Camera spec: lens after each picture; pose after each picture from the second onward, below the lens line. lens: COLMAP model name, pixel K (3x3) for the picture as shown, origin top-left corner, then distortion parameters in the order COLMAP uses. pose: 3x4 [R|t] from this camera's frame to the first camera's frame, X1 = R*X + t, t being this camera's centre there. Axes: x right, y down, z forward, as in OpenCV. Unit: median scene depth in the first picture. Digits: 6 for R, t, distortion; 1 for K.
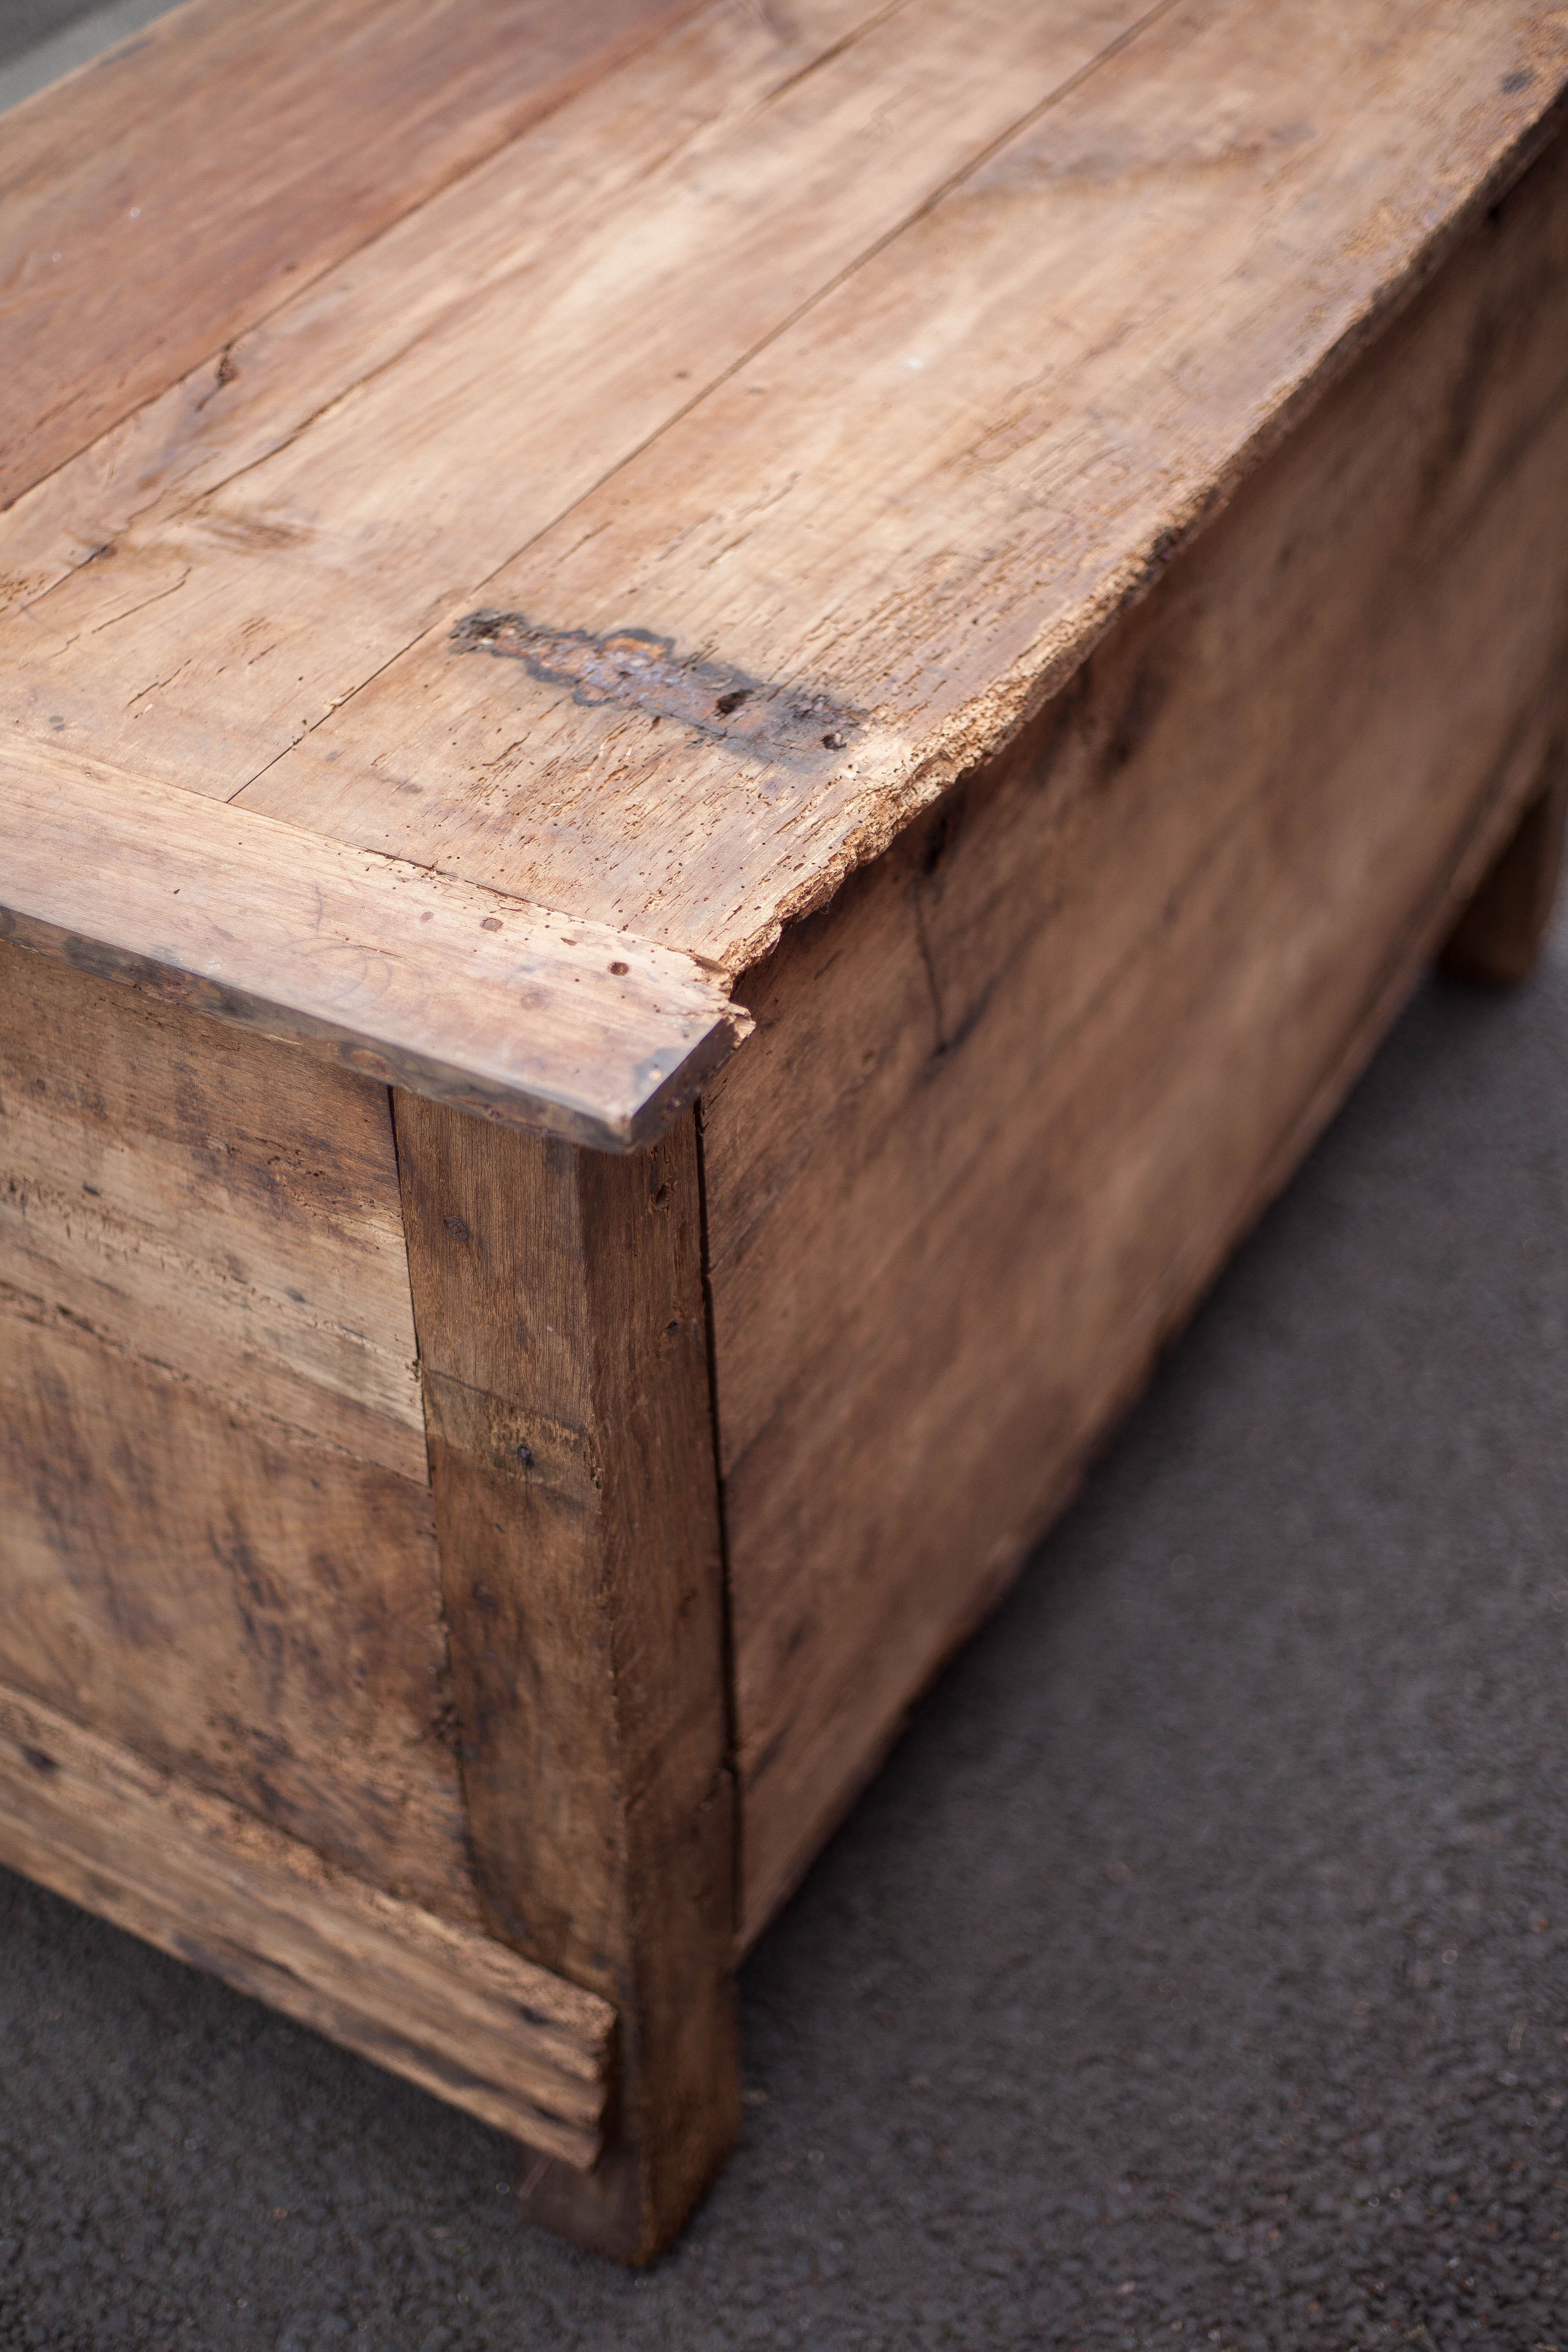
lens RADIAL K [[3523.7, 0, 791.1], [0, 3523.7, 1144.4], [0, 0, 1]] dist [-0.132311, 0.010634]
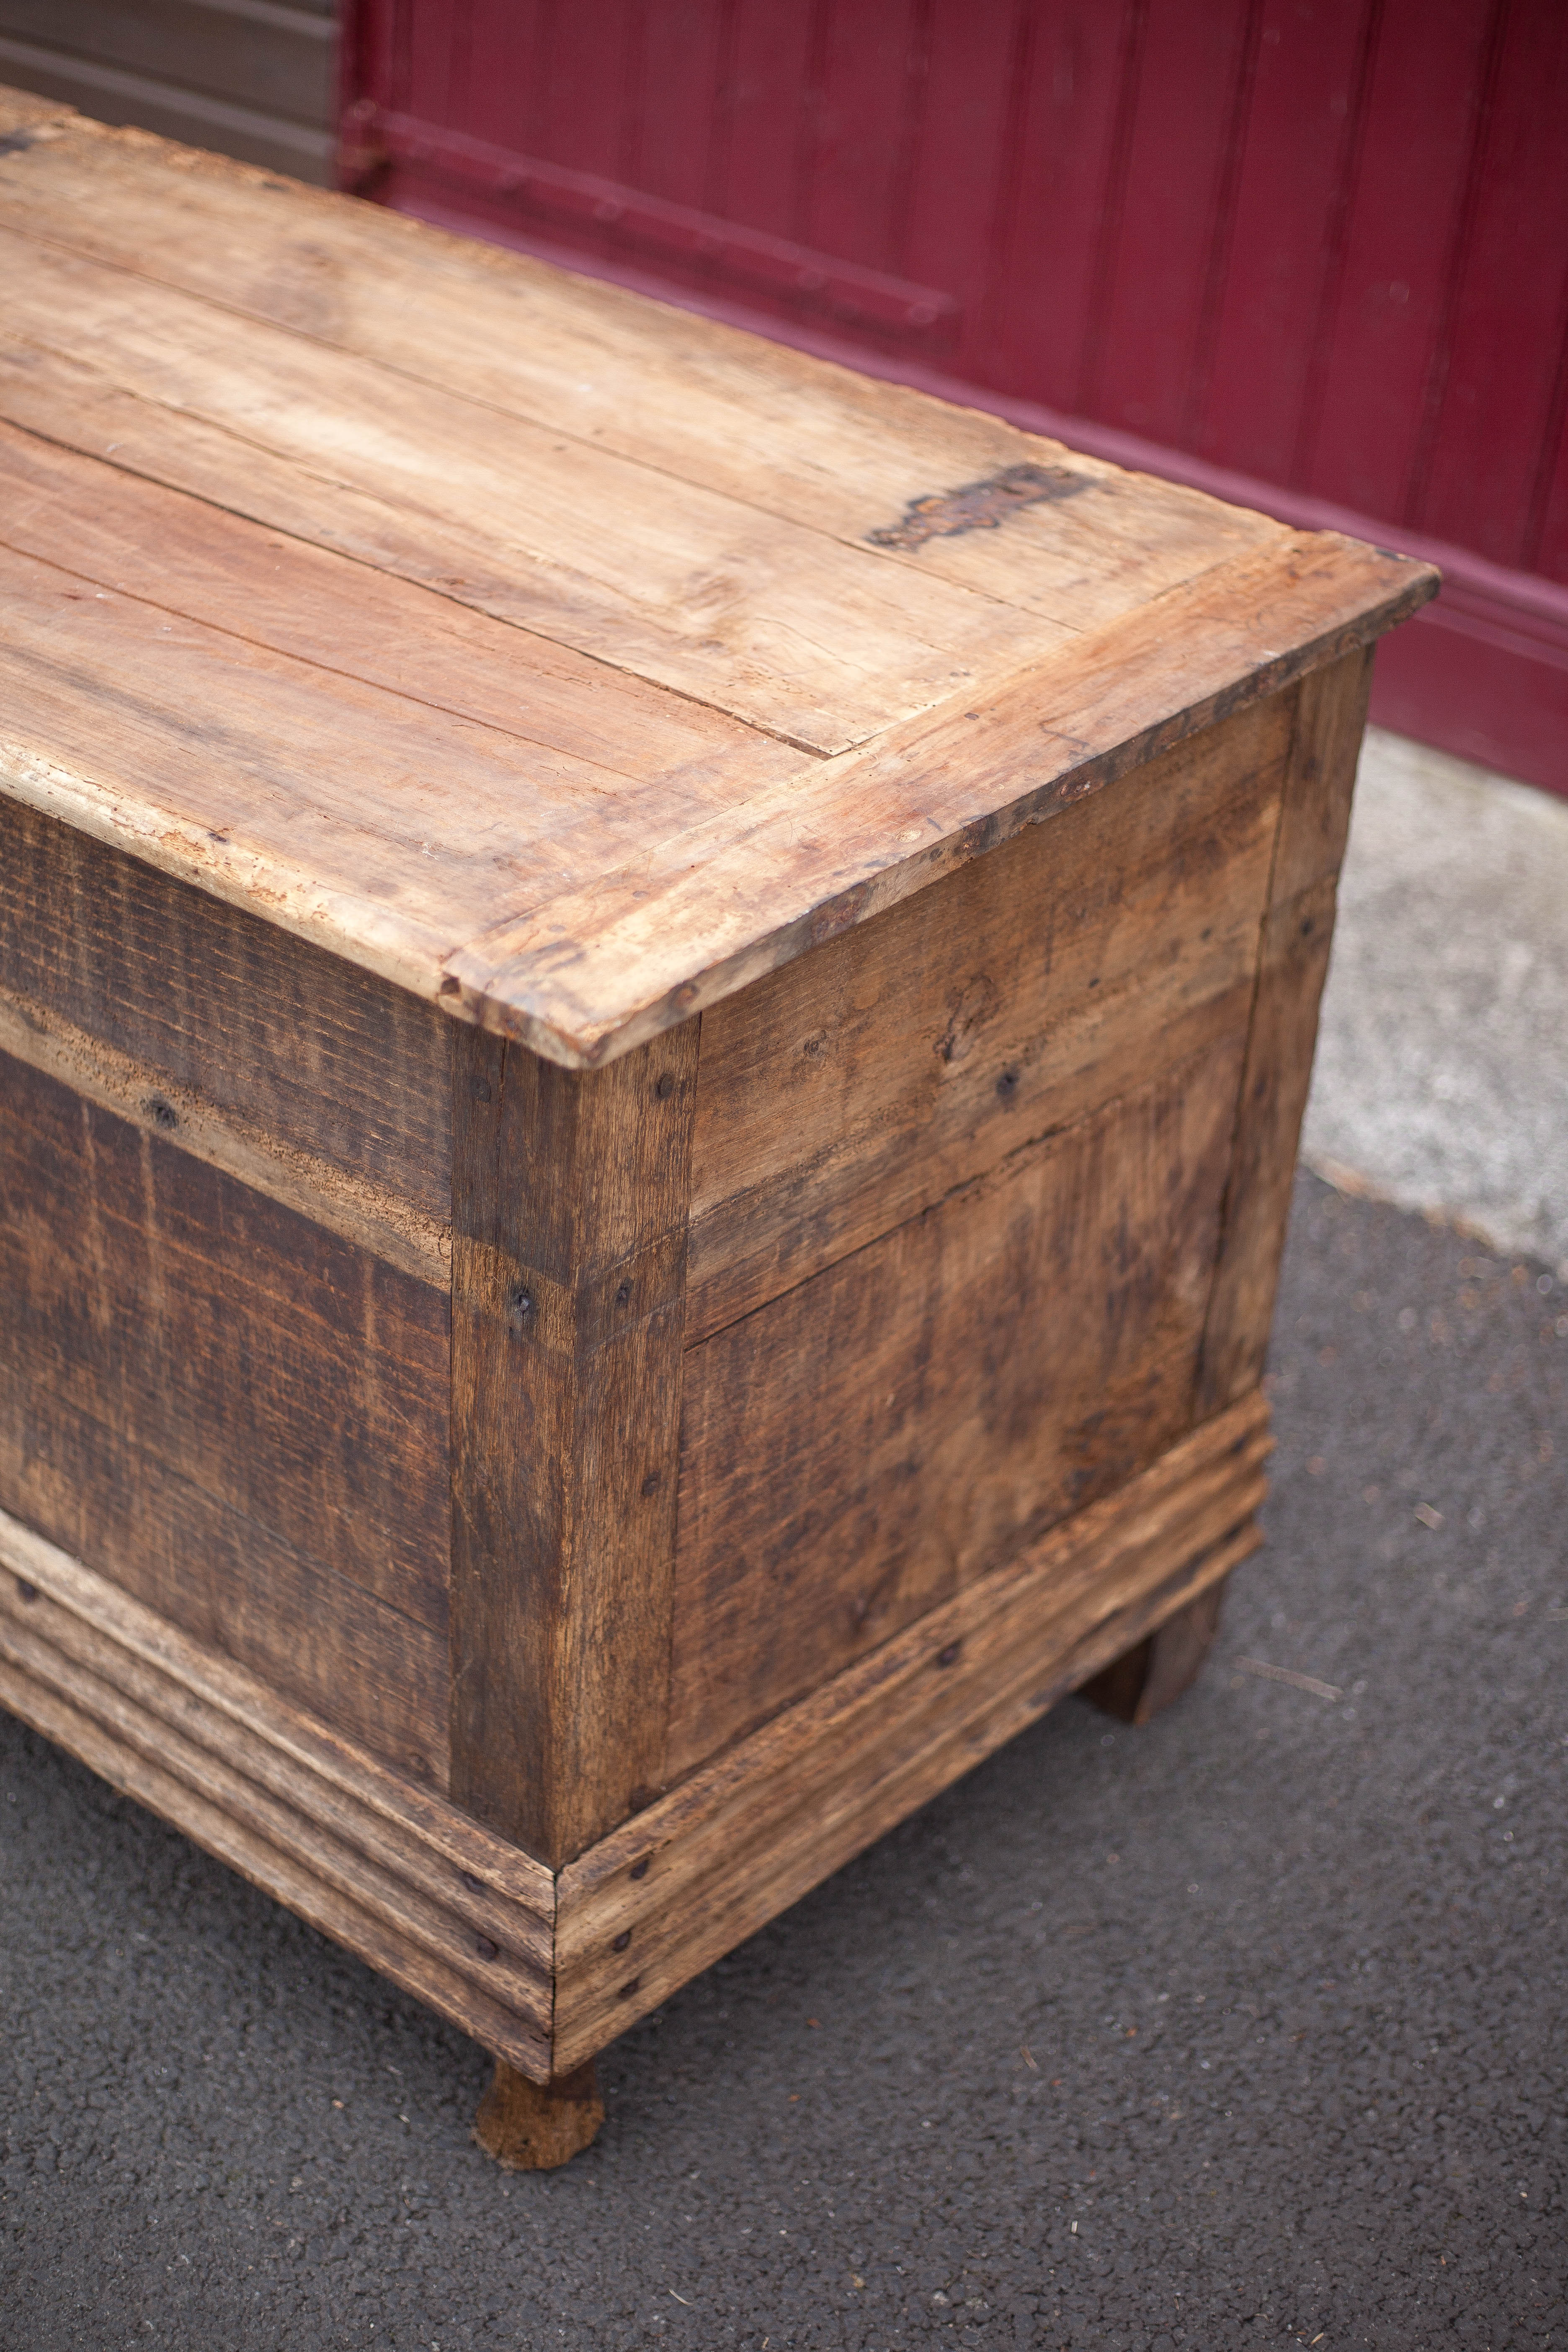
lens RADIAL K [[3523.7, 0, 791.1], [0, 3523.7, 1144.4], [0, 0, 1]] dist [-0.132311, 0.010634]
pose [[0.186545, -0.503610, 0.843551, -1.284857], [0.599781, 0.738424, 0.308210, -0.392809], [-0.778116, 0.448451, 0.439805, 0.500798]]
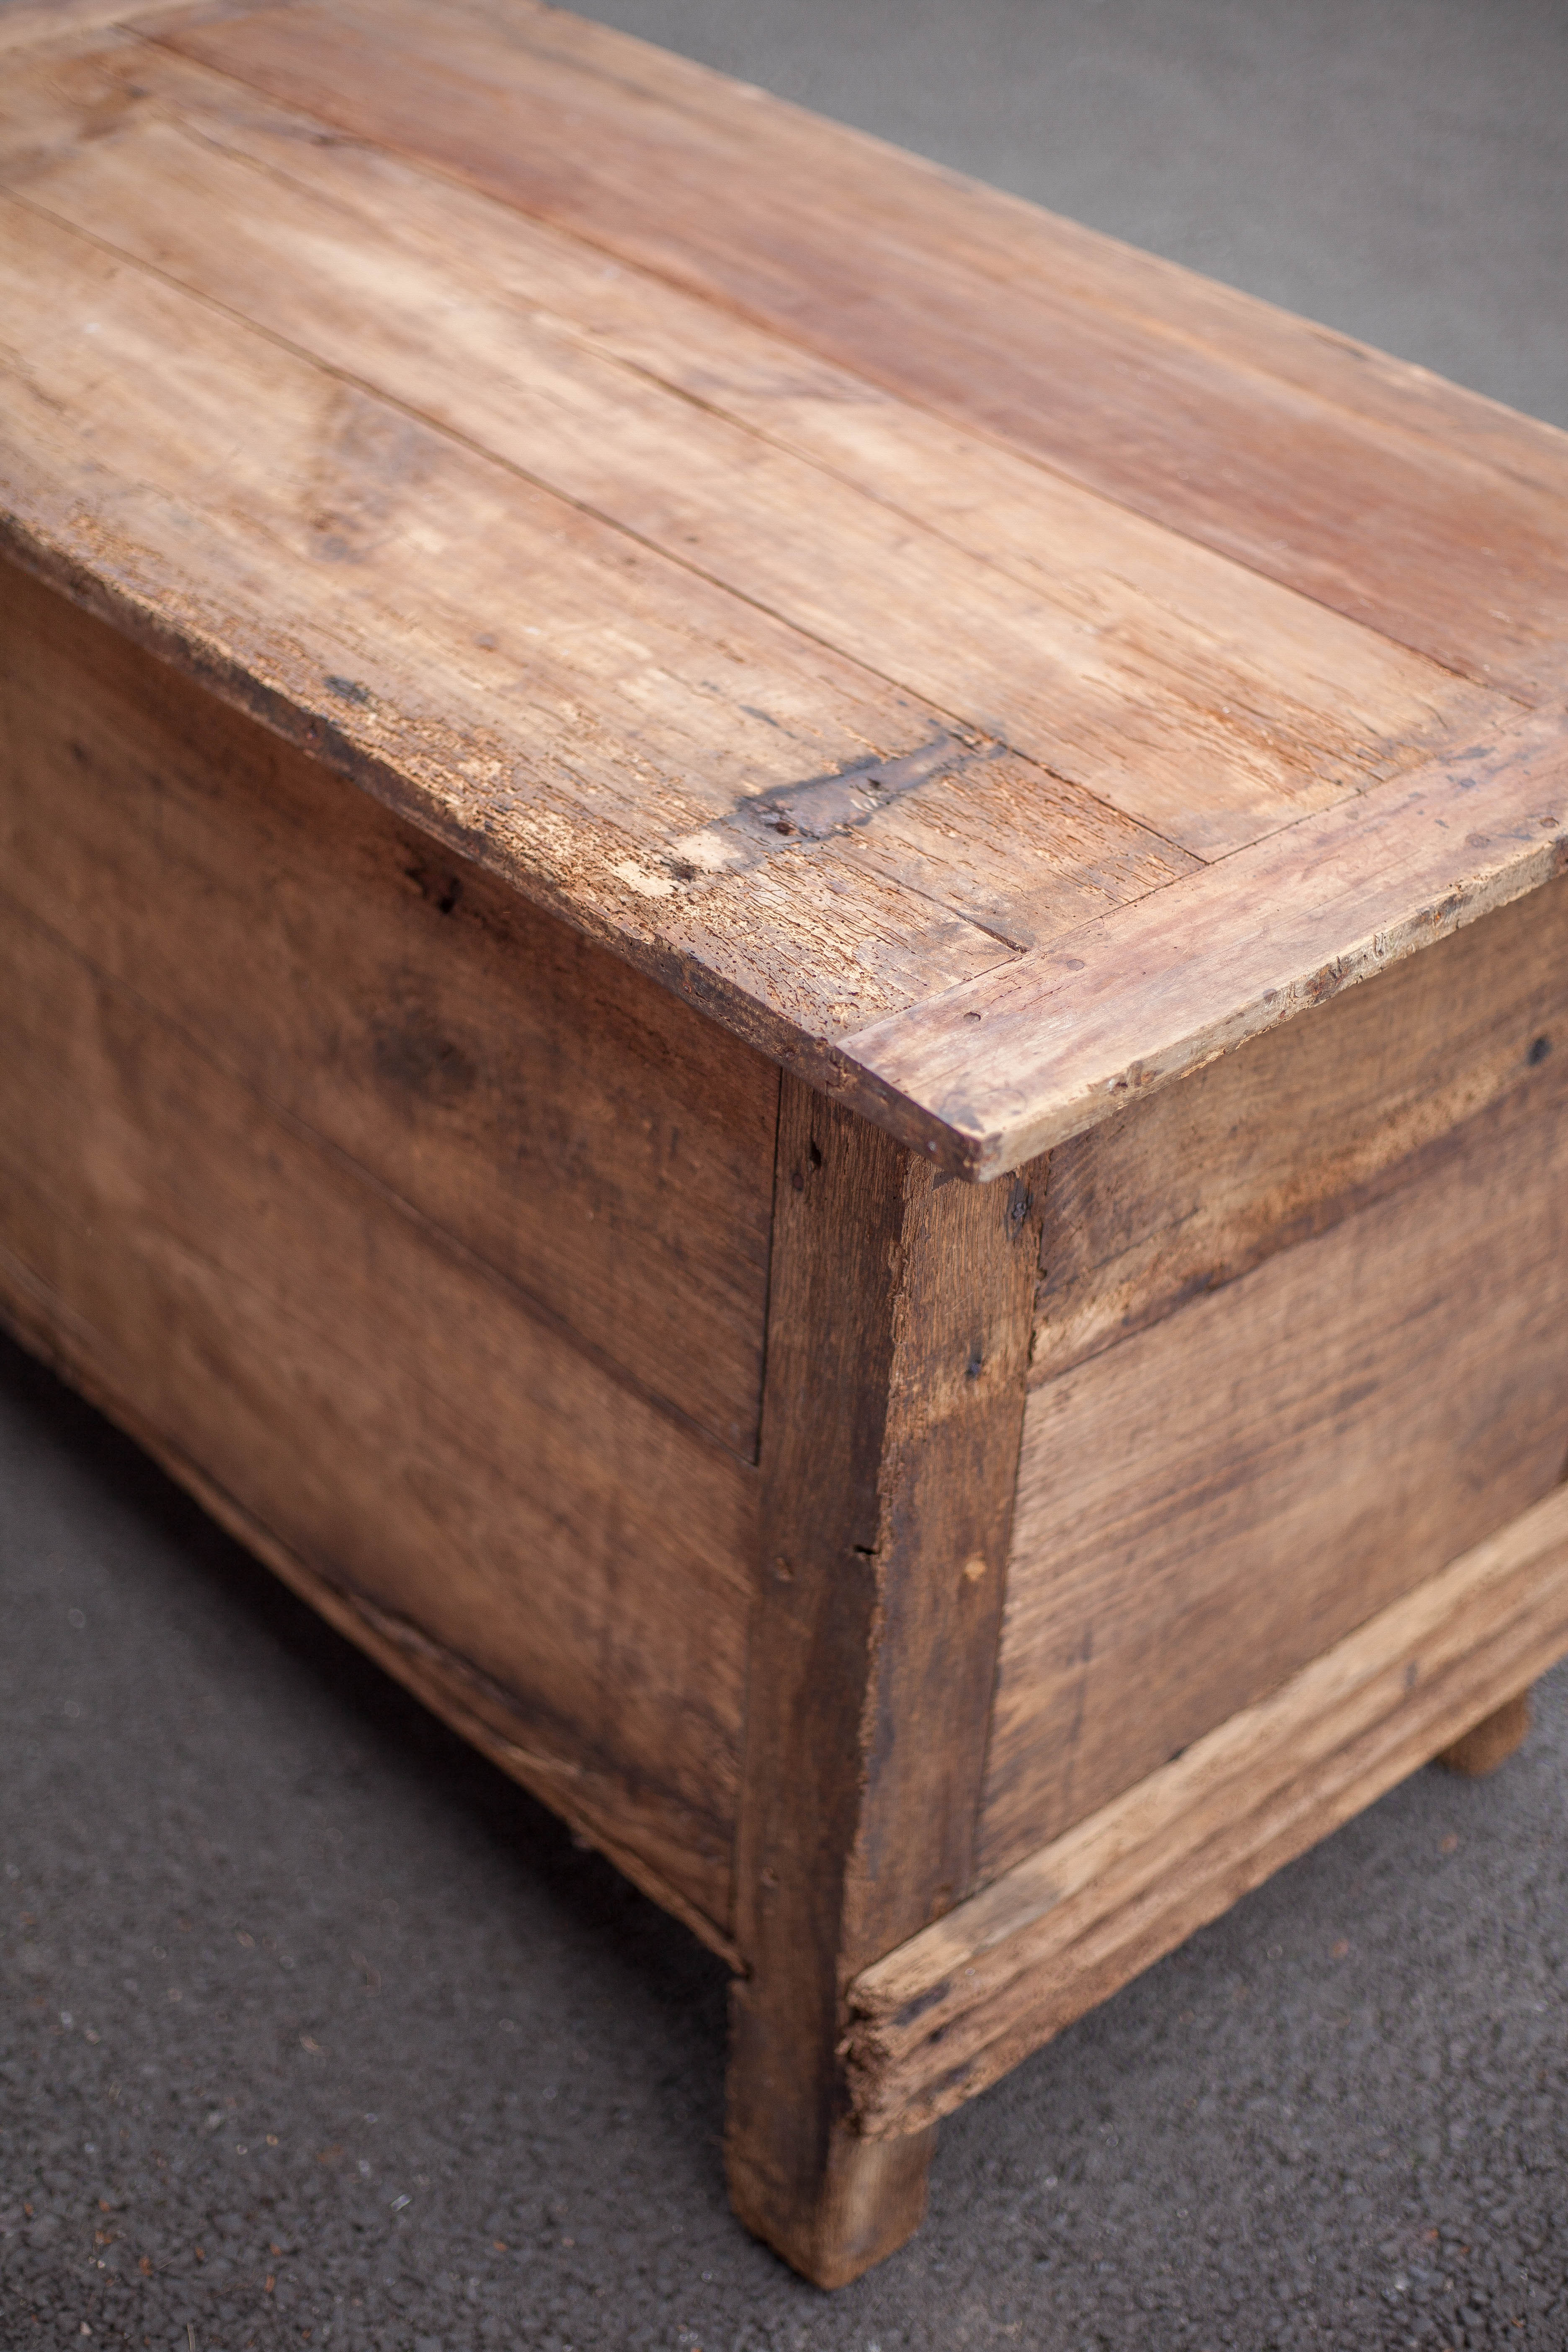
lens RADIAL K [[3446.5, 0, 890.5], [0, 3446.5, 1132.6], [0, 0, 1]] dist [-0.113216, 0.017023]
pose [[-0.300072, 0.549561, -0.779705, 1.057694], [-0.663121, 0.467401, 0.584643, -1.000114], [0.685732, 0.692473, 0.224171, 1.171624]]
